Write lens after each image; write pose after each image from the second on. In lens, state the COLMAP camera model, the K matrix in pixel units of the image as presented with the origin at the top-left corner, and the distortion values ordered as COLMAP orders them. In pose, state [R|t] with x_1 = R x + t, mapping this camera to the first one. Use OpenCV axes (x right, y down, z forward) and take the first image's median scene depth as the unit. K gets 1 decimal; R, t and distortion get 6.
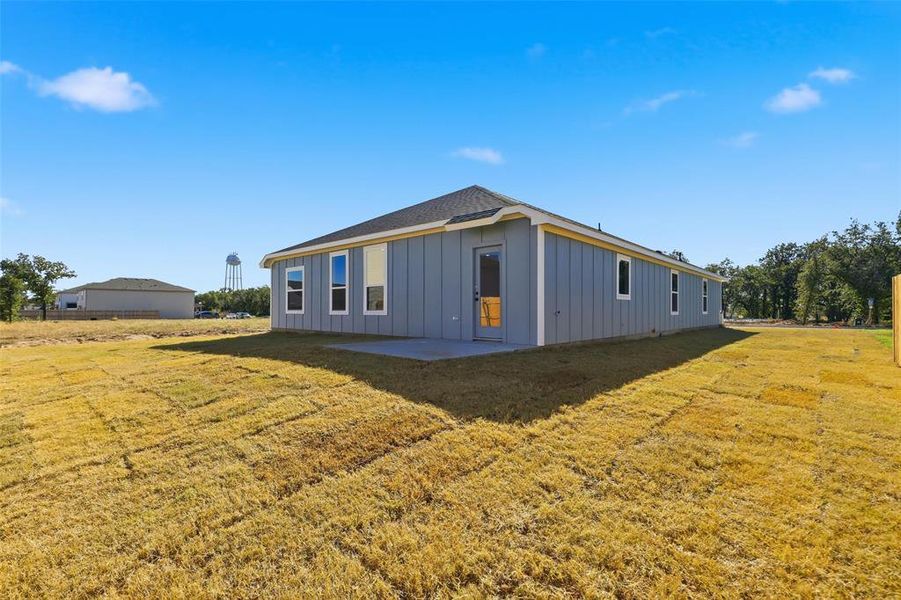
lens RADIAL K [[412.6, 0, 451.1], [0, 412.6, 305.7], [0, 0, 1]] dist [0.003837, 0.001010]
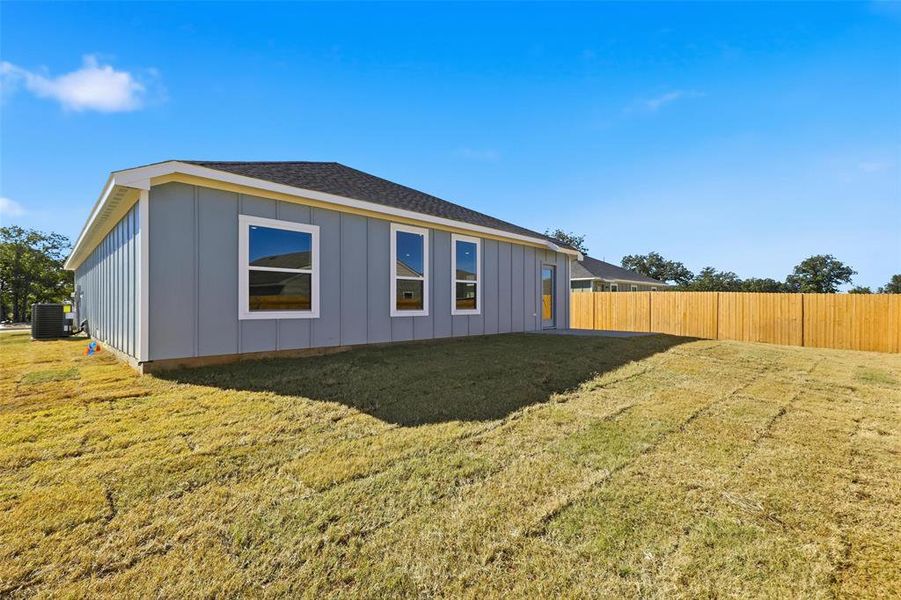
lens RADIAL K [[412.6, 0, 449.0], [0, 412.6, 299.6], [0, 0, 1]] dist [0.003837, 0.001010]
pose [[0.050298, 0.016707, 0.998594, -0.998636], [-0.005253, 0.999851, -0.016463, 0.005232], [-0.998720, -0.004418, 0.050379, 0.919022]]
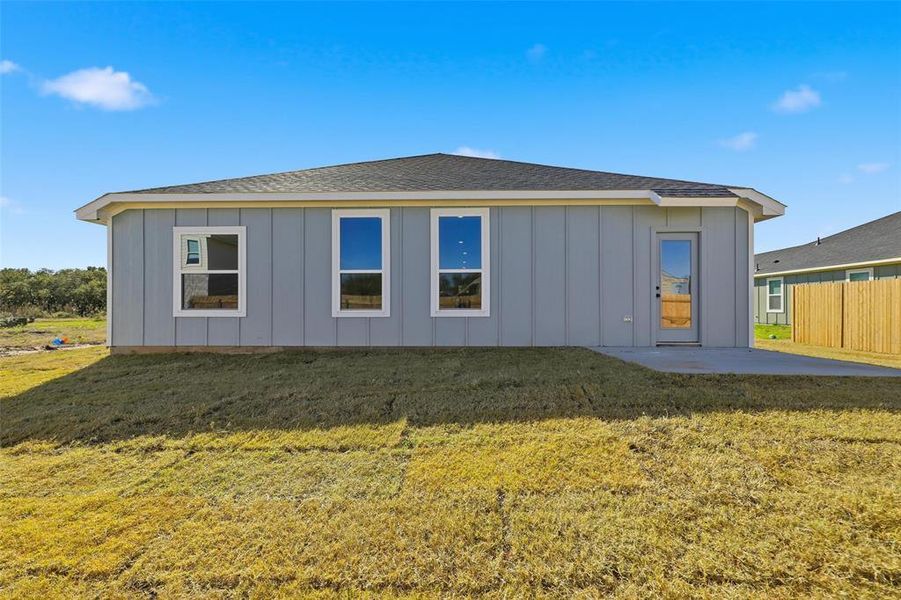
lens RADIAL K [[386.9, 0, 450.7], [0, 386.9, 306.1], [0, 0, 1]] dist [0.004694, 0.000230]
pose [[0.756989, -0.001974, 0.653425, -0.551308], [-0.002098, 0.999983, 0.005452, 0.003355], [-0.653425, -0.005498, 0.756972, 0.505751]]
